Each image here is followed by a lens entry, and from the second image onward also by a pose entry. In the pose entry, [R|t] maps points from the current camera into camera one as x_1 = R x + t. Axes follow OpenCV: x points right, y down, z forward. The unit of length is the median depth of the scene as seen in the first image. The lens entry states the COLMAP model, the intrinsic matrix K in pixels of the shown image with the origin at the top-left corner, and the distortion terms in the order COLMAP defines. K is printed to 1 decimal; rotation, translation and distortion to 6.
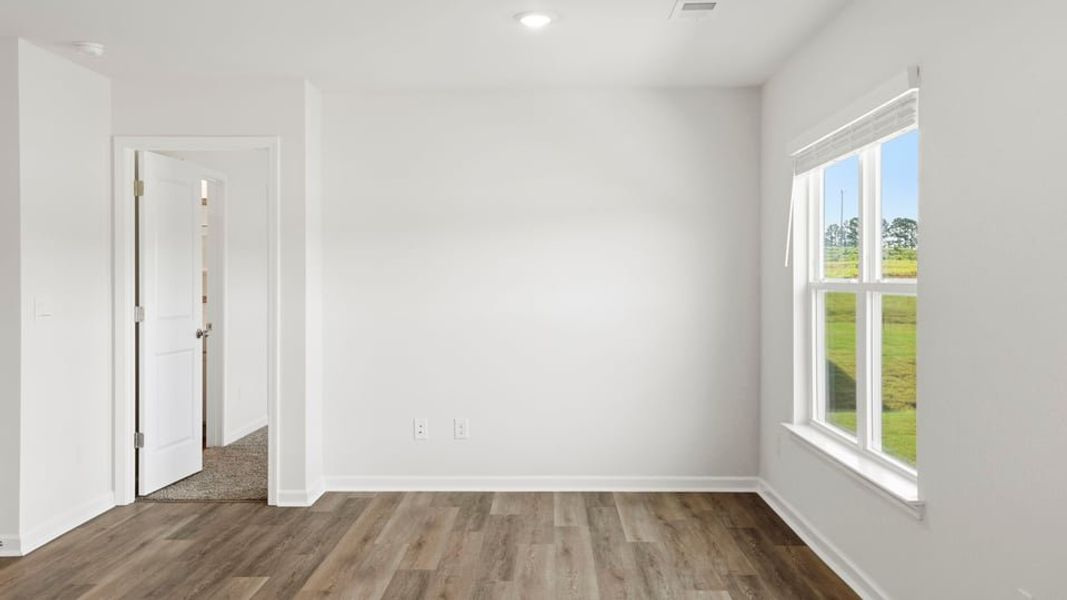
lens RADIAL K [[1027.1, 0, 513.1], [0, 1027.1, 281.9], [0, 0, 1]] dist [0.066332, 0.004237]
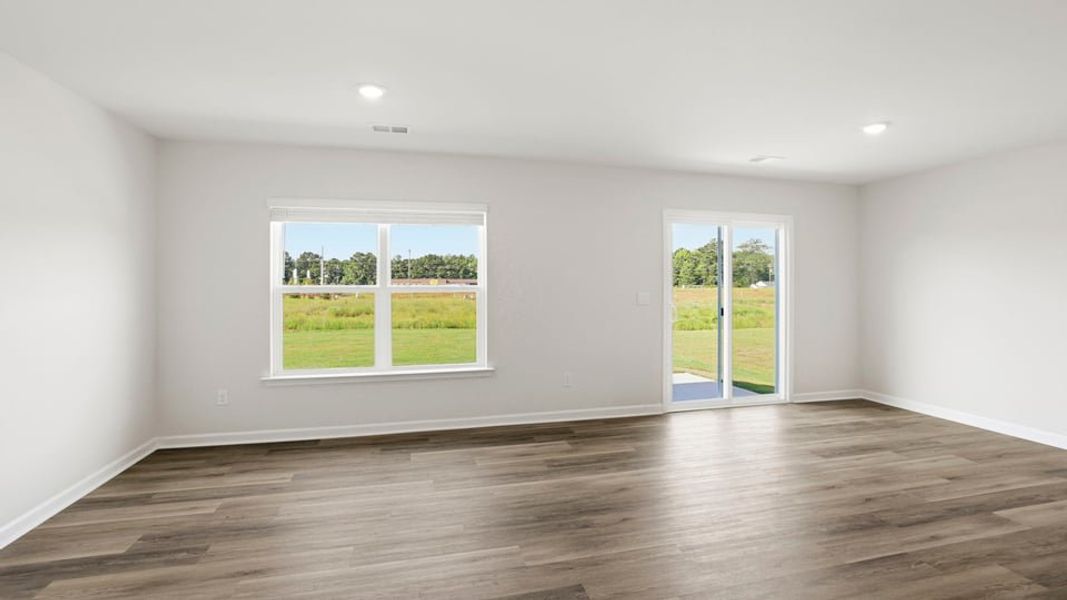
lens RADIAL K [[466.0, 0, 525.2], [0, 466.0, 284.1], [0, 0, 1]] dist [-0.039723, 0.014596]
pose [[-0.271383, 0.006865, 0.962447, -0.515091], [0.005115, 0.999971, -0.005691, 0.001548], [-0.962458, 0.003379, -0.271411, 0.820639]]
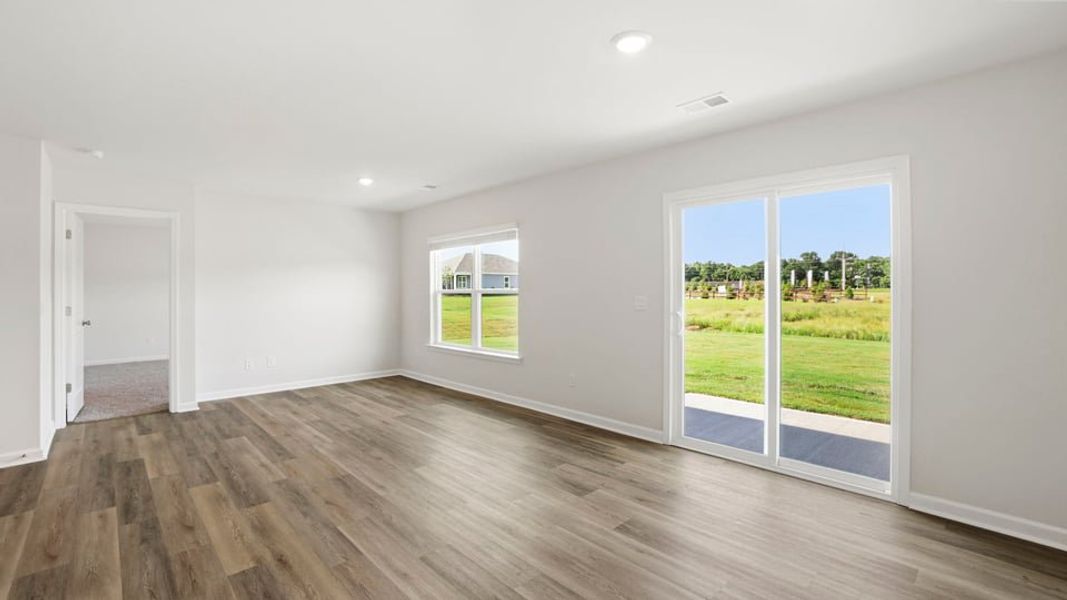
lens RADIAL K [[466.5, 0, 522.0], [0, 466.5, 296.0], [0, 0, 1]] dist [-0.020889, 0.000361]
pose [[0.714394, -0.009936, 0.699673, -0.400663], [0.006307, 0.999950, 0.007761, 0.006326], [-0.699715, -0.001132, 0.714421, -0.019748]]
